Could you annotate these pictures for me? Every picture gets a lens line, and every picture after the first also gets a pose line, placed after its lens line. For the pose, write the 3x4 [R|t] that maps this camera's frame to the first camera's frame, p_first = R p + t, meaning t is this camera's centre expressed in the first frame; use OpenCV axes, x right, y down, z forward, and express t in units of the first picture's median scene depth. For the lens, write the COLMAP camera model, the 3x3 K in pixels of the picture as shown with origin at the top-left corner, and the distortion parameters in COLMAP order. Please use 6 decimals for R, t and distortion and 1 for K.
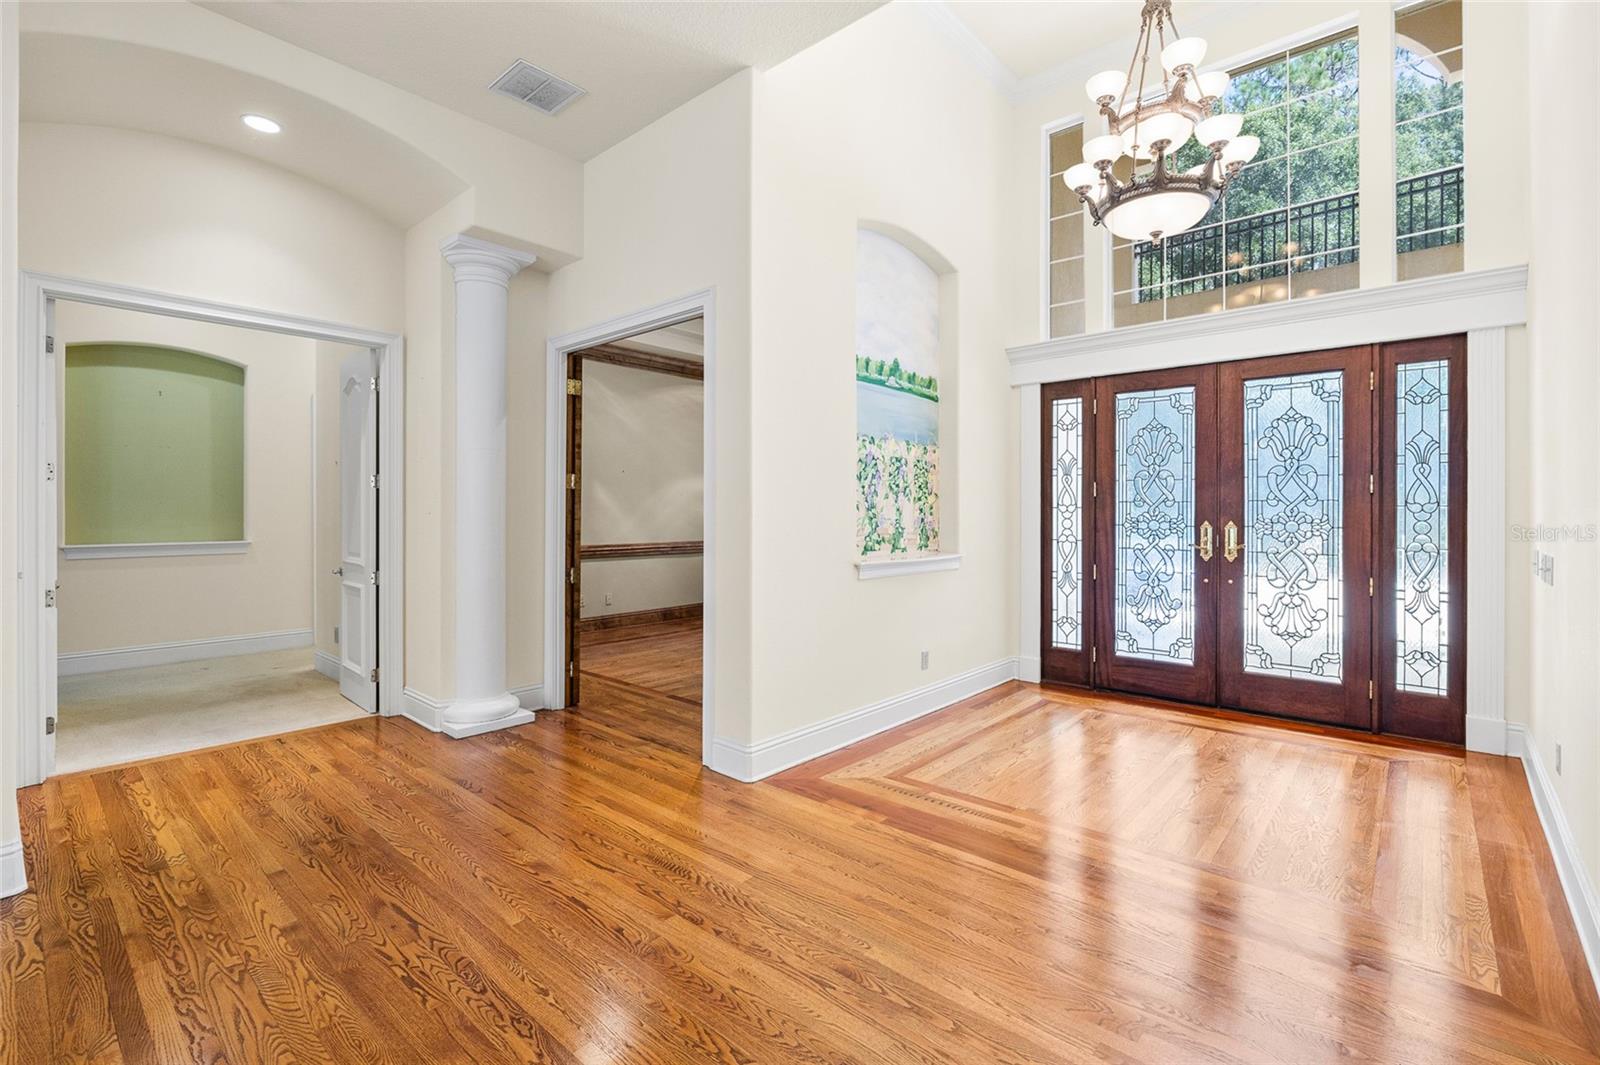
lens RADIAL K [[711.7, 0, 802.2], [0, 711.7, 515.7], [0, 0, 1]] dist [-0.010290, 0.002750]
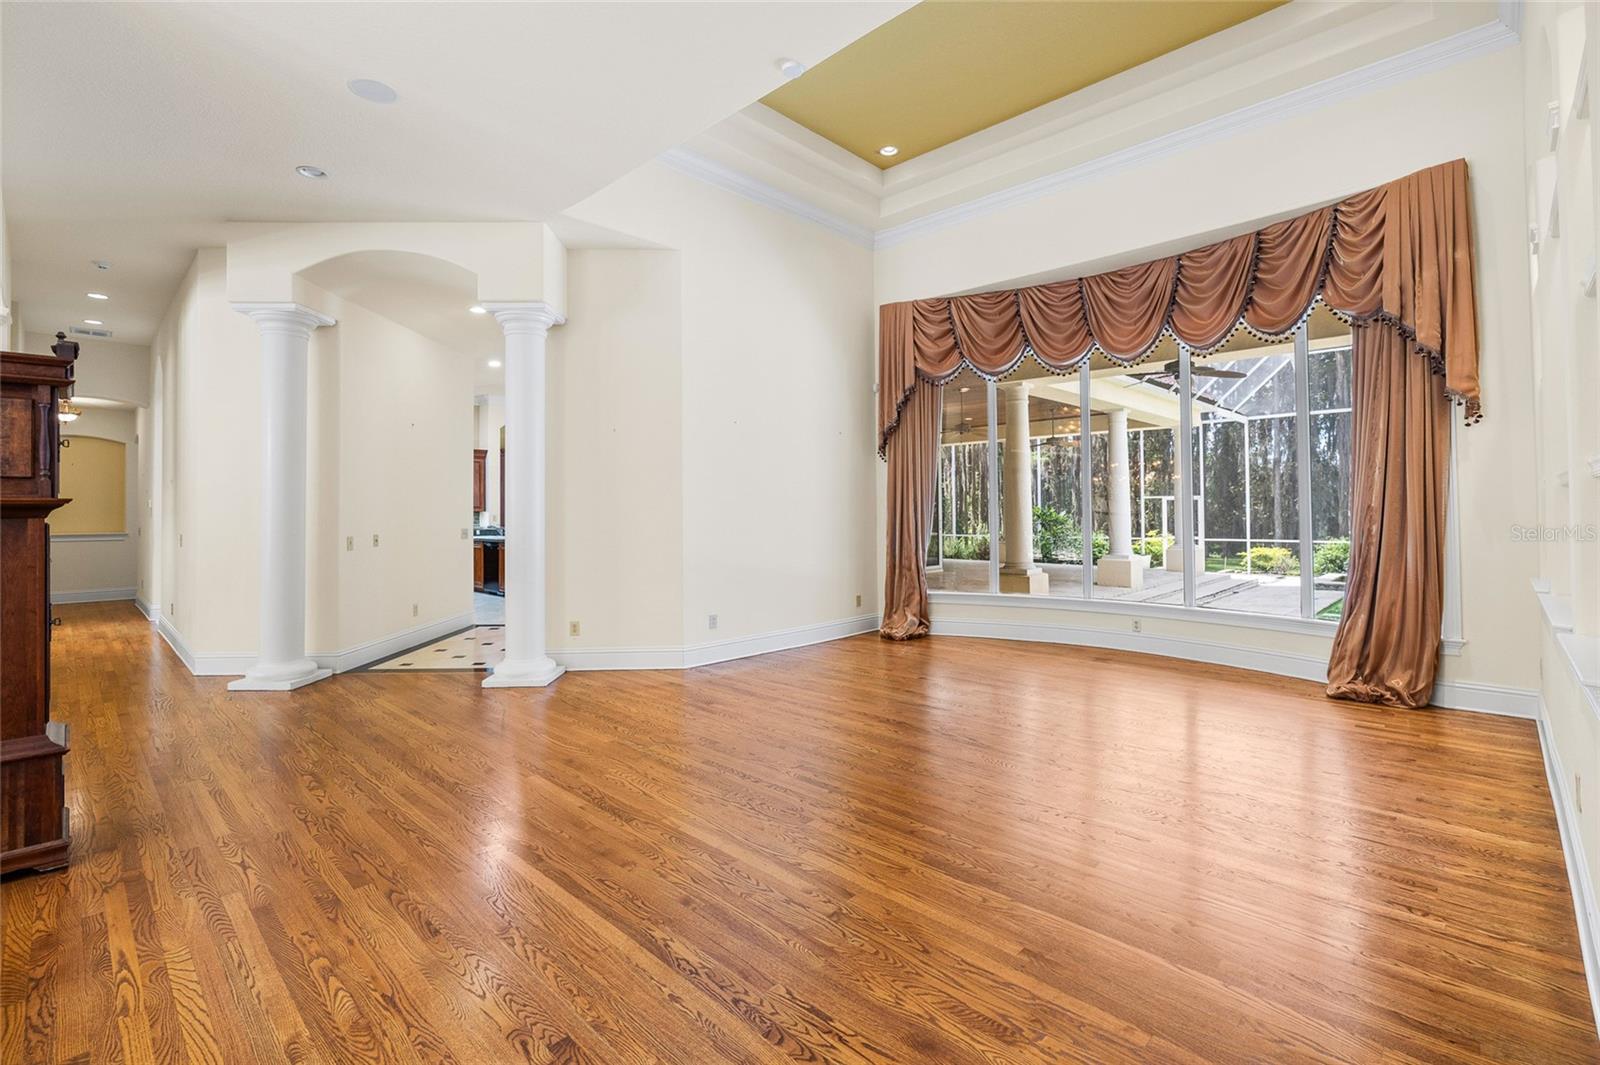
lens RADIAL K [[711.7, 0, 795.7], [0, 711.7, 503.1], [0, 0, 1]] dist [-0.010290, 0.002750]
pose [[-0.998782, 0.006509, 0.048917, -0.253989], [0.006196, 0.999959, -0.006554, -0.002472], [-0.048957, -0.006243, -0.998781, 0.856933]]
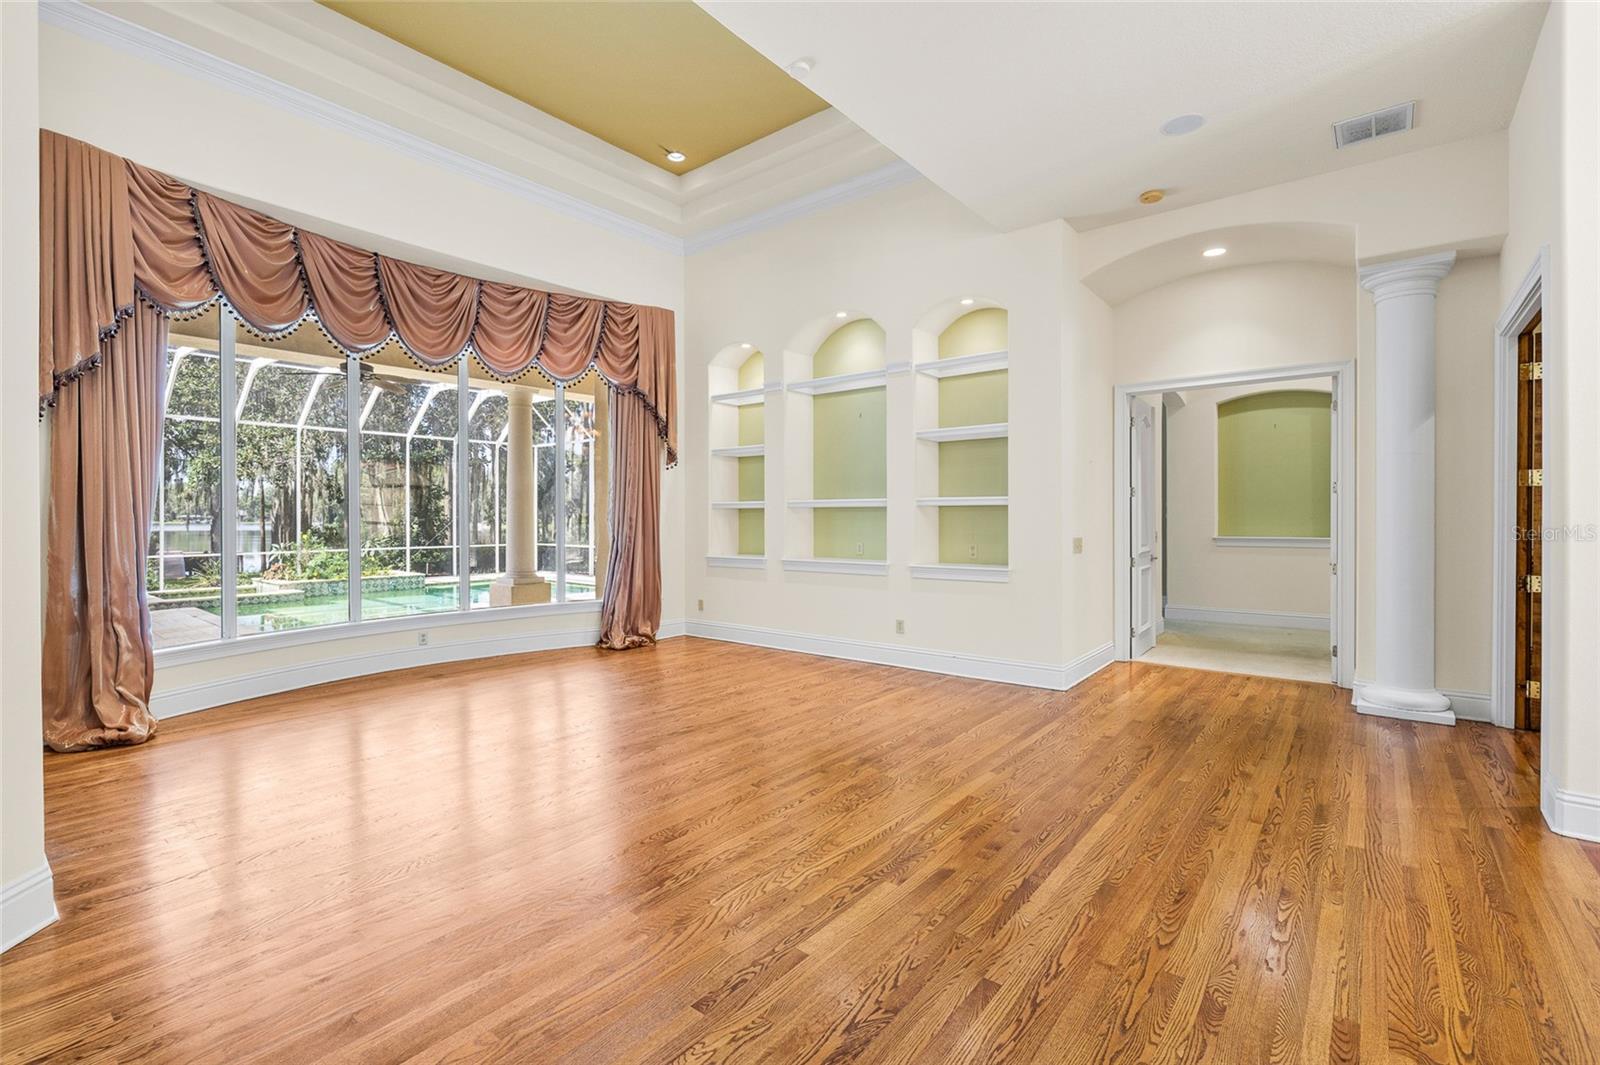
lens RADIAL K [[711.7, 0, 796.3], [0, 711.7, 529.1], [0, 0, 1]] dist [-0.010290, 0.002750]
pose [[0.035832, 0.016476, -0.999222, 0.555470], [-0.000293, 0.999864, 0.016476, 0.002194], [0.999358, -0.000297, 0.035832, 0.055870]]
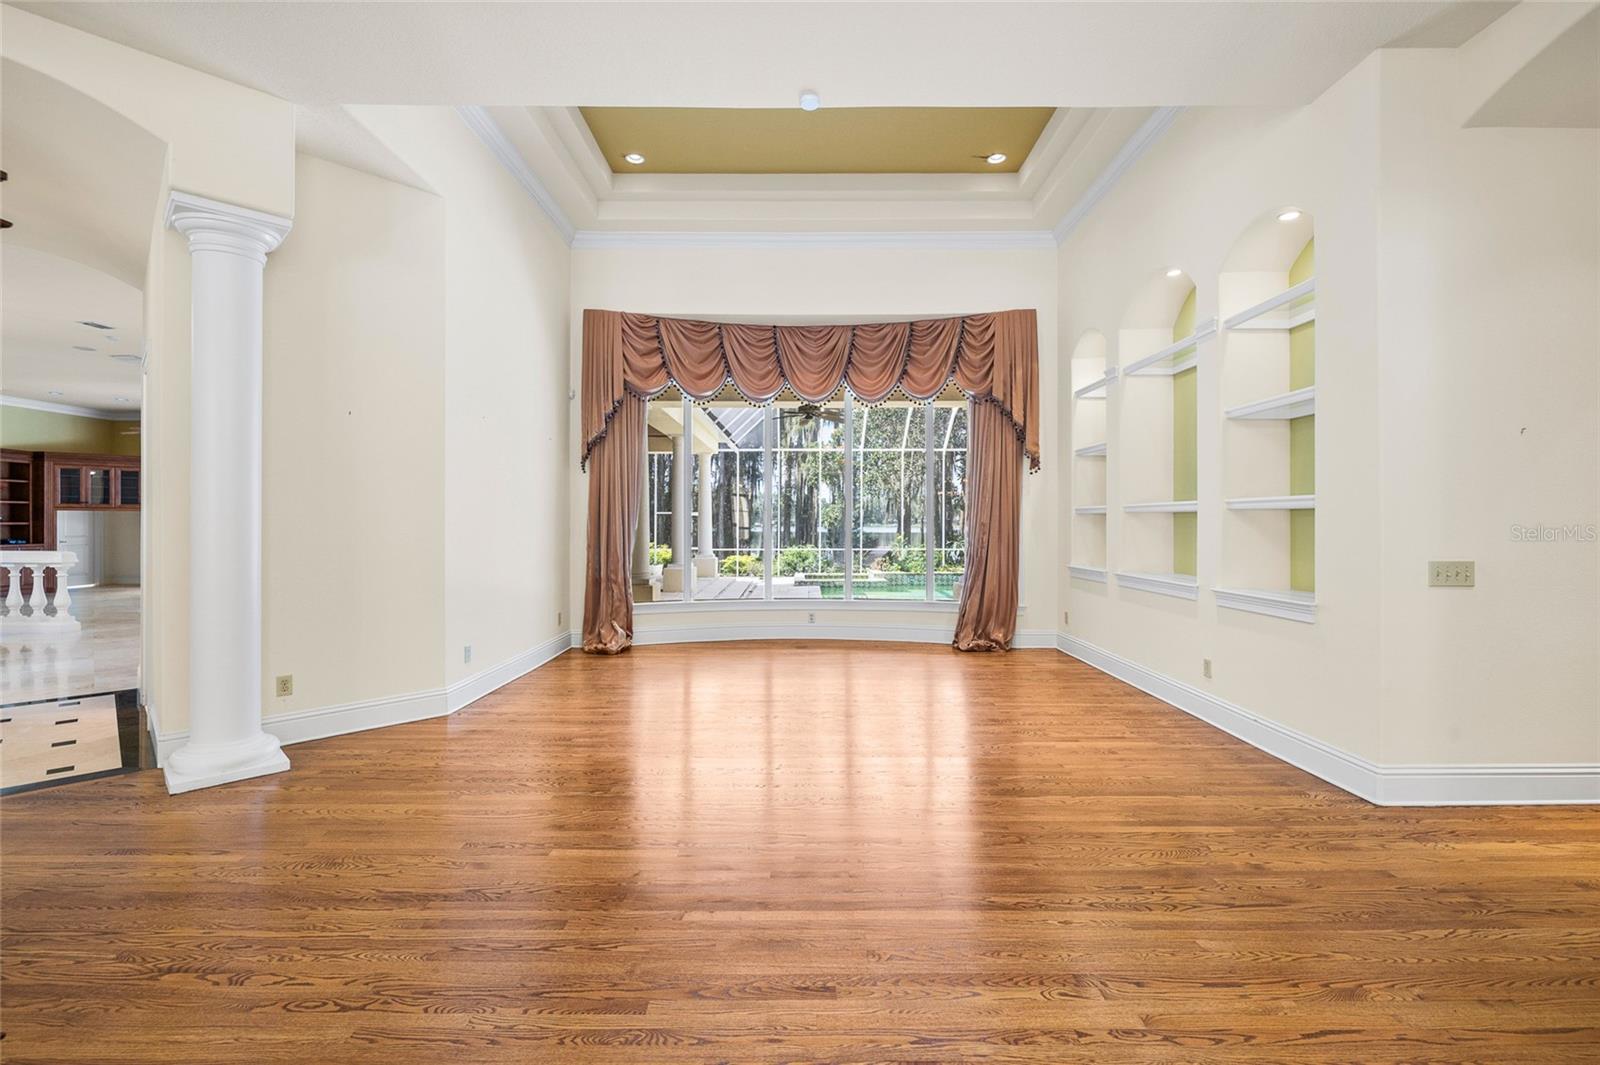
lens RADIAL K [[711.7, 0, 791.7], [0, 711.7, 524.8], [0, 0, 1]] dist [-0.010290, 0.002750]
pose [[-0.758334, 0.000365, -0.651866, 0.330818], [-0.003757, 0.999981, 0.004930, -0.000579], [0.651856, 0.006187, -0.758318, 0.694469]]
